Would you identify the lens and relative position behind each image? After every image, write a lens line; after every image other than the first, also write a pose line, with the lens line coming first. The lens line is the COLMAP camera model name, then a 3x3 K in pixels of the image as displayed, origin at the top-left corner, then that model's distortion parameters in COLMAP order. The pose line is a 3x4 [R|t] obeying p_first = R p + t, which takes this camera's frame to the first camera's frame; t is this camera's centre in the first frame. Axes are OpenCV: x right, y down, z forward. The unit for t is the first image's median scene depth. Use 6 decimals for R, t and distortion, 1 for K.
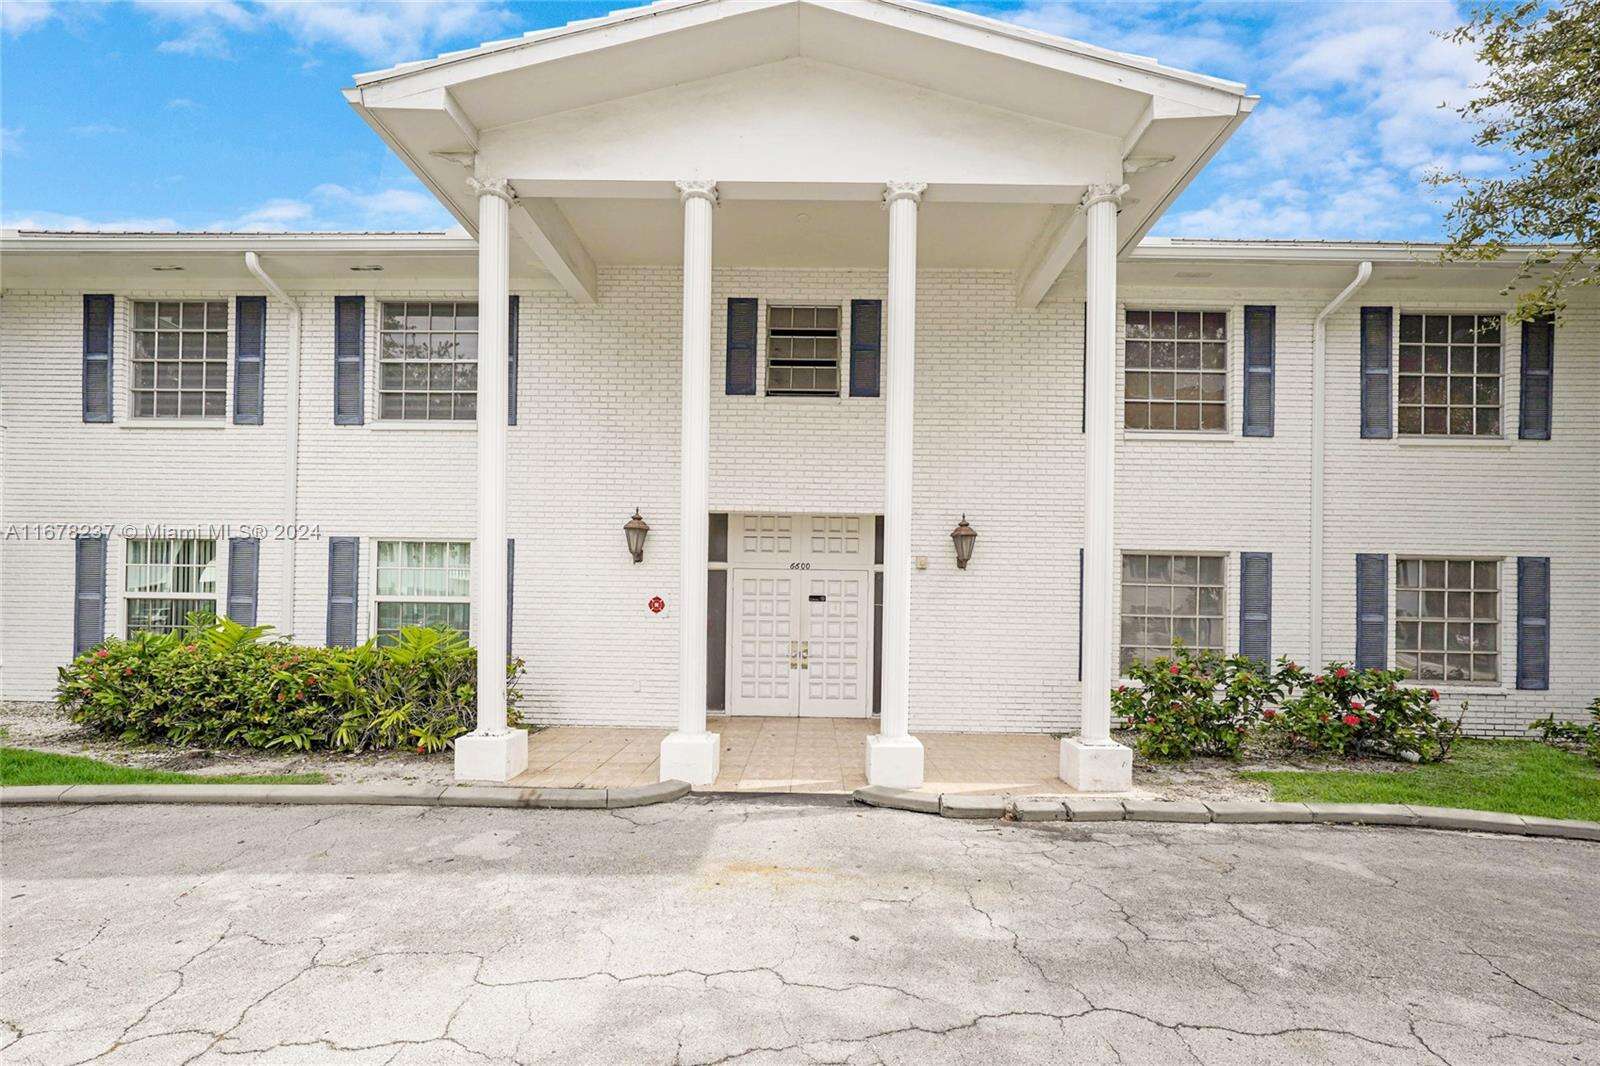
lens RADIAL K [[723.5, 0, 800.4], [0, 723.5, 568.0], [0, 0, 1]] dist [-0.000988, 0.000011]
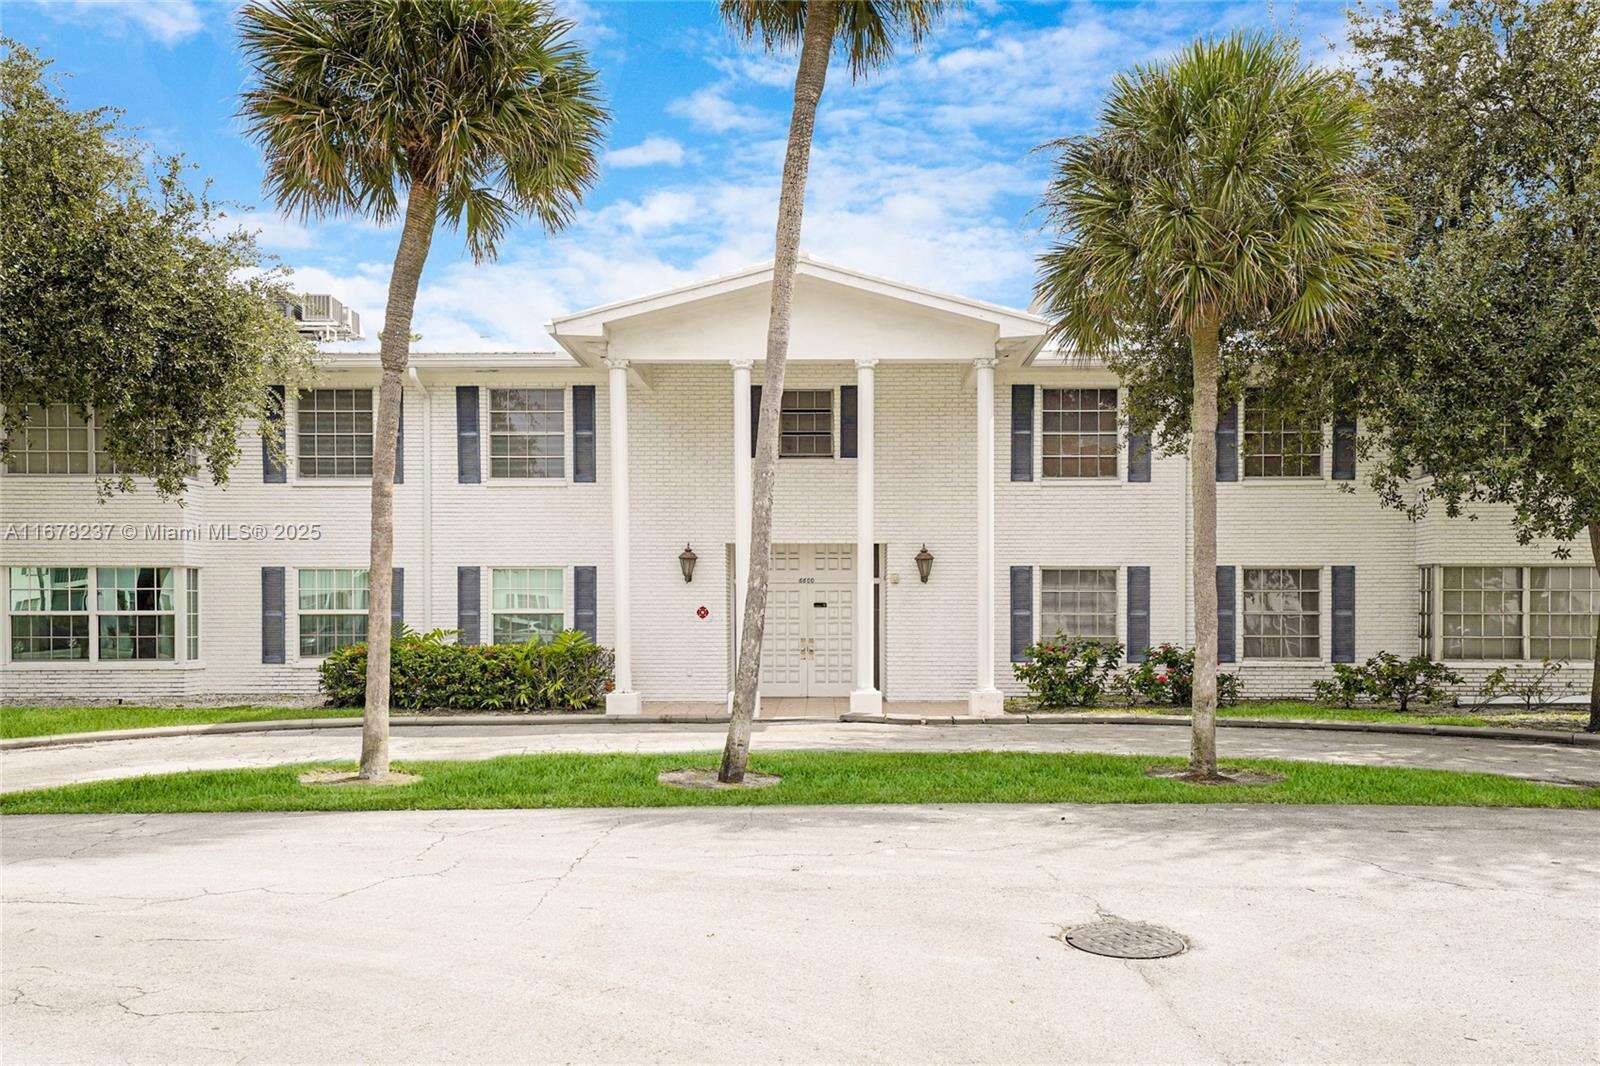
lens RADIAL K [[723.5, 0, 800.4], [0, 723.5, 568.0], [0, 0, 1]] dist [-0.000988, 0.000011]
pose [[0.999798, -0.018771, -0.007251, -0.001847], [0.018732, 0.999810, -0.005376, -0.022937], [0.007351, 0.005239, 0.999959, -0.373614]]
